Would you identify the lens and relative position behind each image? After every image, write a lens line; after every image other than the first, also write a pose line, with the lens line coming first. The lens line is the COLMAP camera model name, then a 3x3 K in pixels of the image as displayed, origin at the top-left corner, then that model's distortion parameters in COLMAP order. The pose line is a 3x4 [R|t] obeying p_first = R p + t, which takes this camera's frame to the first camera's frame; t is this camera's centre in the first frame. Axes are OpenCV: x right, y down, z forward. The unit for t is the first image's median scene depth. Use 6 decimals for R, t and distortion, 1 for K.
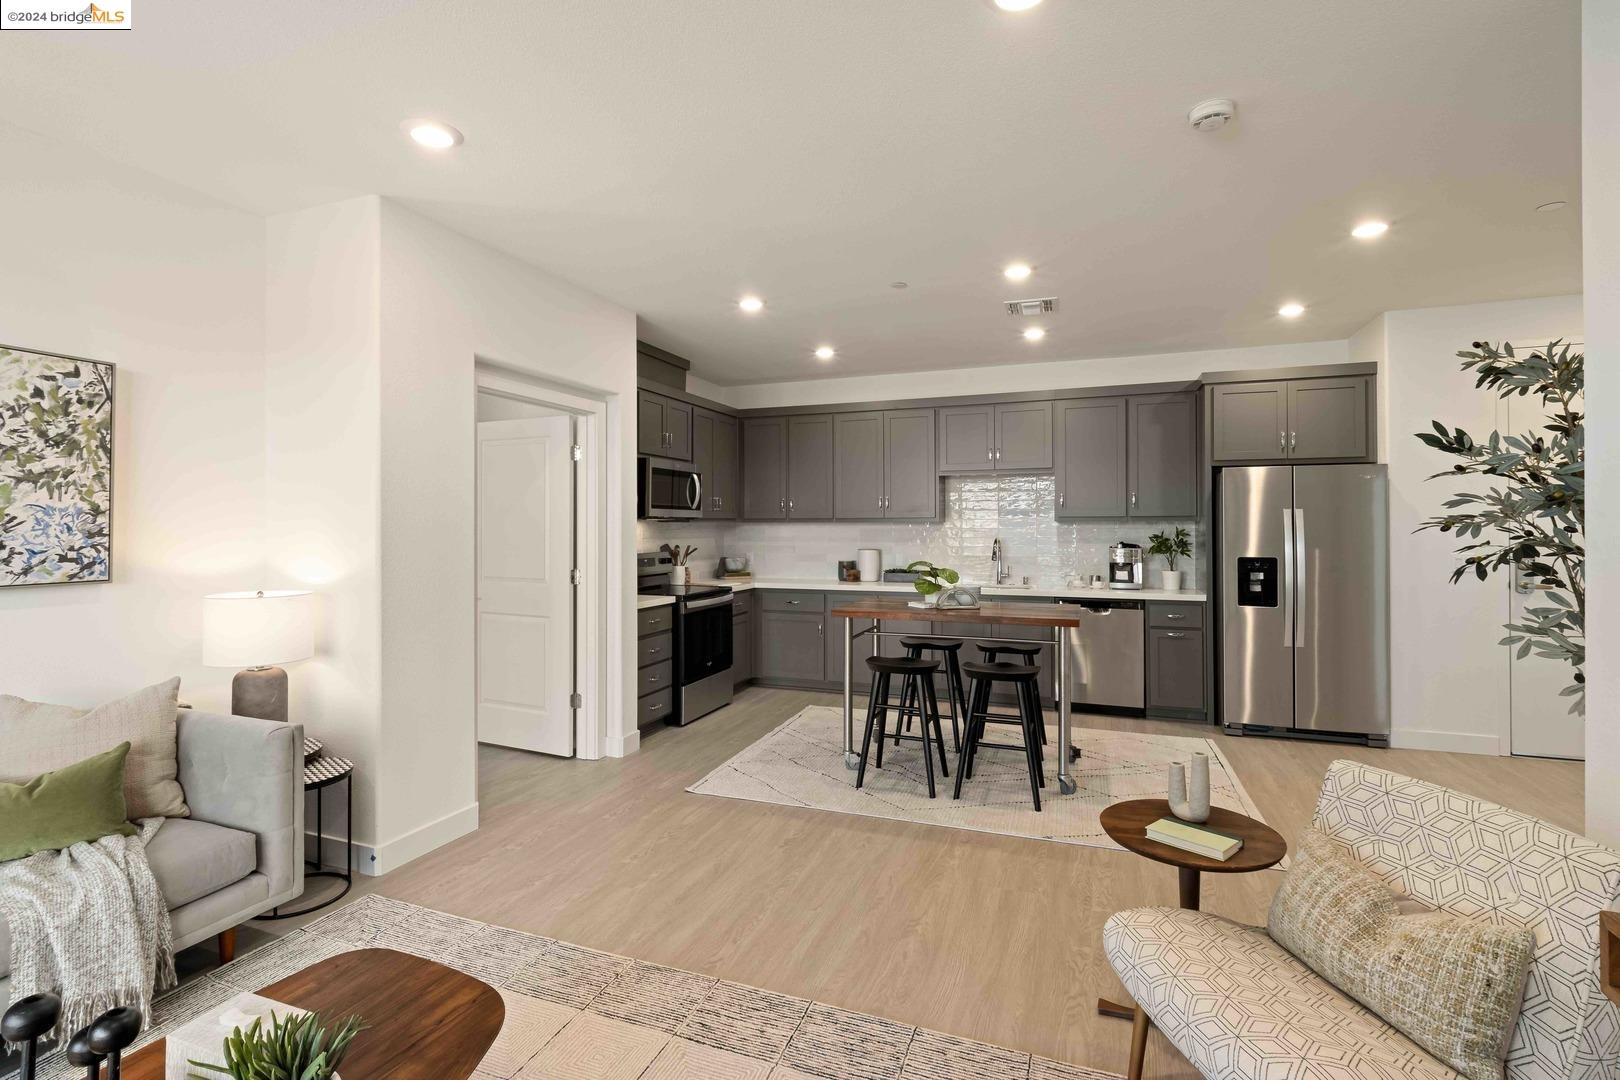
lens RADIAL K [[758.0, 0, 802.7], [0, 758.0, 518.9], [0, 0, 1]] dist [0.000585, -0.000974]
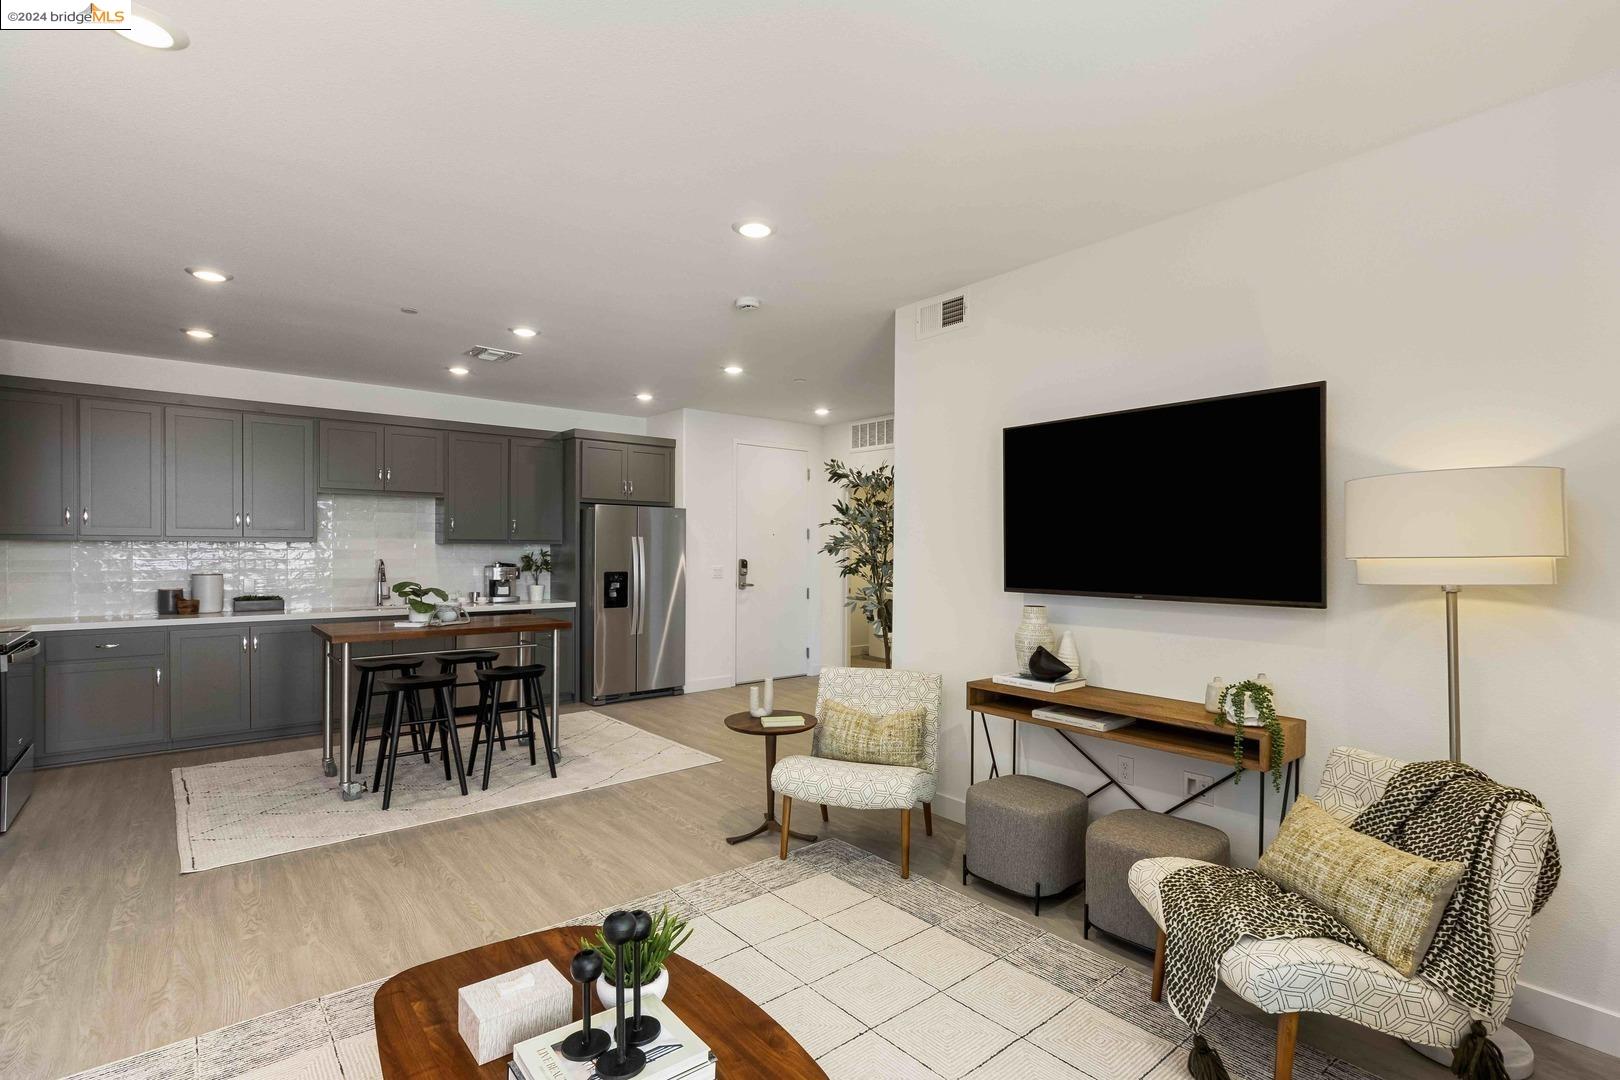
lens RADIAL K [[758.0, 0, 810.1], [0, 758.0, 560.6], [0, 0, 1]] dist [0.000585, -0.000974]
pose [[0.491224, -0.007782, 0.870998, -0.553644], [-0.014439, 0.999750, 0.017076, 0.002666], [-0.870914, -0.020965, 0.490989, 0.032470]]
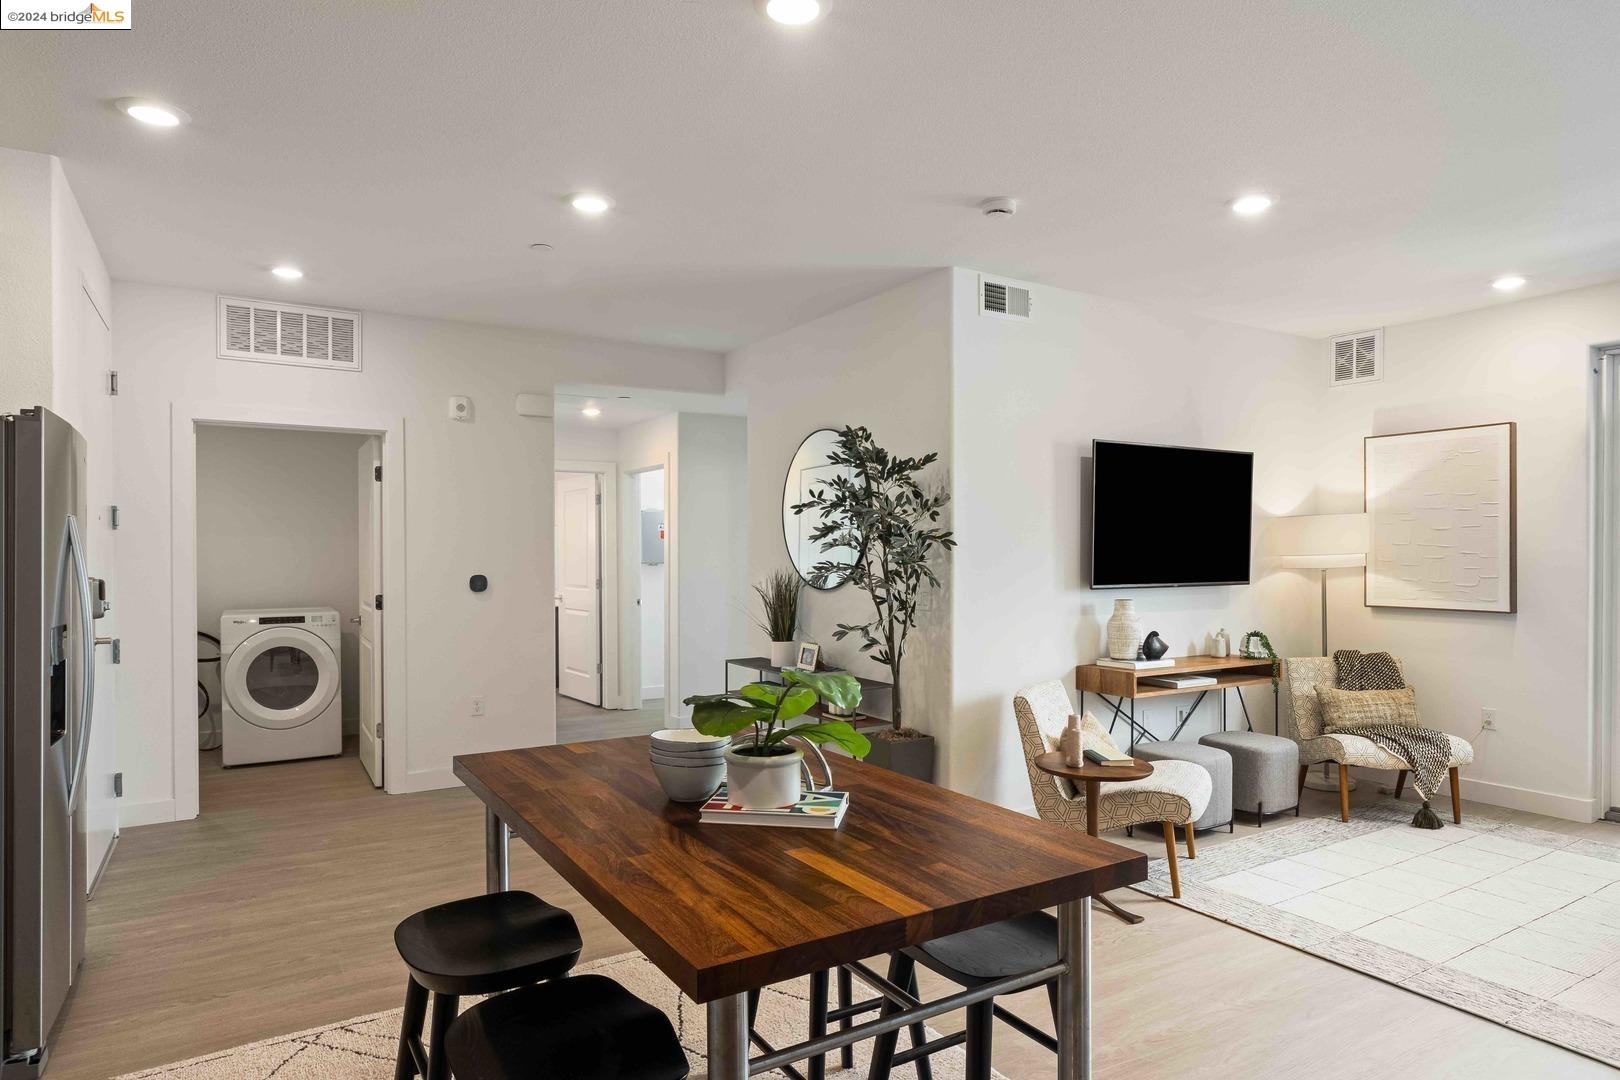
lens RADIAL K [[936.5, 0, 822.5], [0, 936.5, 562.3], [0, 0, 1]] dist [0.007695, -0.005673]
pose [[-0.792659, -0.003648, 0.609654, -0.090647], [-0.002777, 0.999993, 0.002373, 0.014711], [-0.609659, 0.000188, -0.792664, 1.527779]]
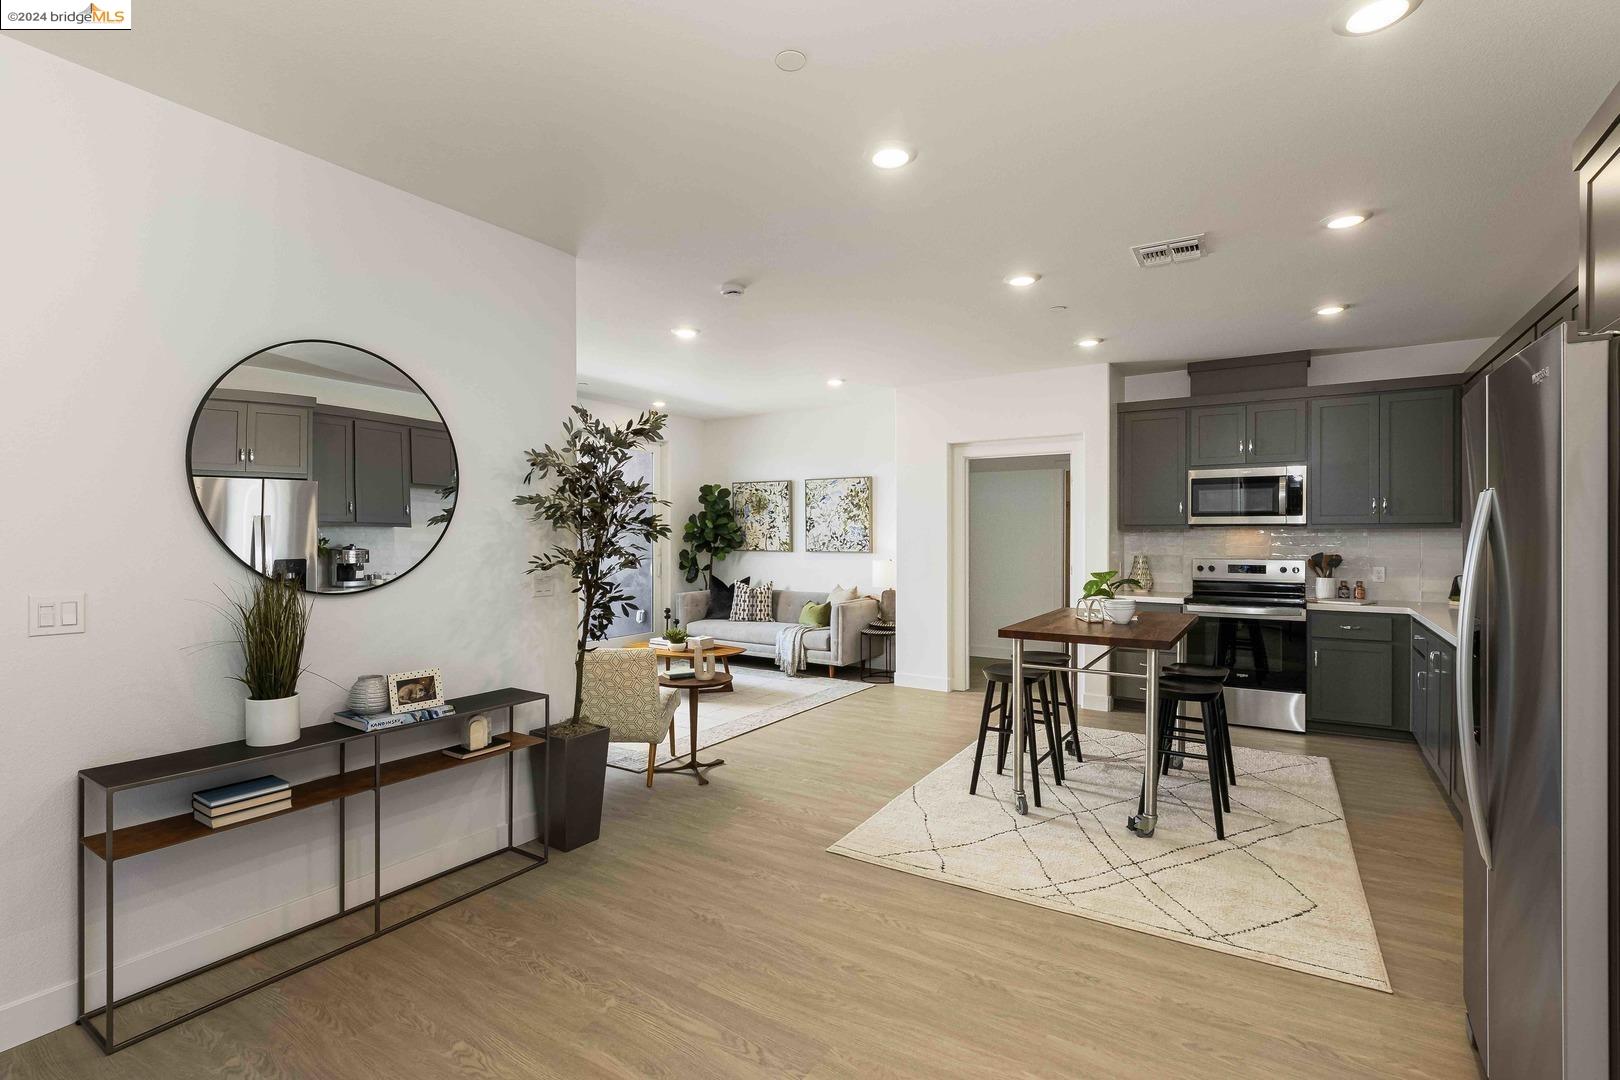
lens RADIAL K [[758.0, 0, 799.7], [0, 758.0, 541.8], [0, 0, 1]] dist [0.000585, -0.000974]
pose [[-0.213088, 0.012541, -0.976952, 1.405286], [0.009270, 0.999899, 0.010813, 0.006057], [0.976989, -0.006752, -0.213183, 0.976297]]
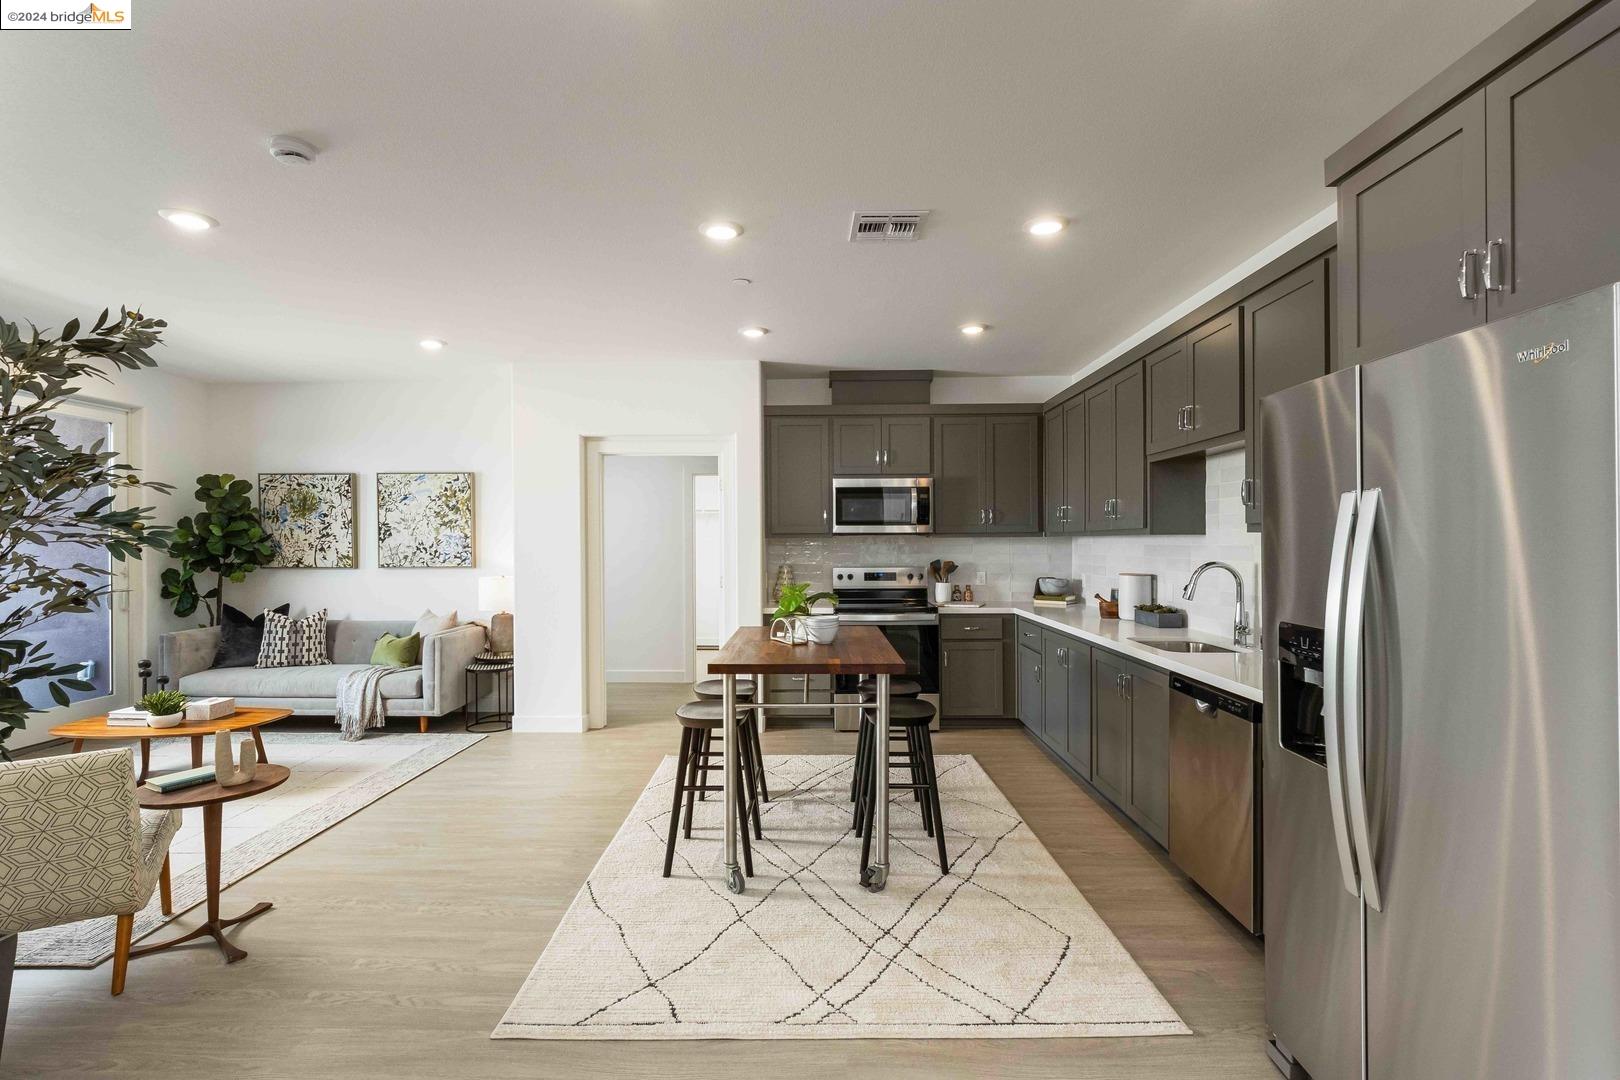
lens RADIAL K [[758.0, 0, 802.7], [0, 758.0, 544.5], [0, 0, 1]] dist [0.000585, -0.000974]
pose [[0.334100, 0.002563, -0.942534, 1.146223], [0.011872, 0.999906, 0.006928, 0.006648], [0.942463, -0.013504, 0.334038, 0.850017]]
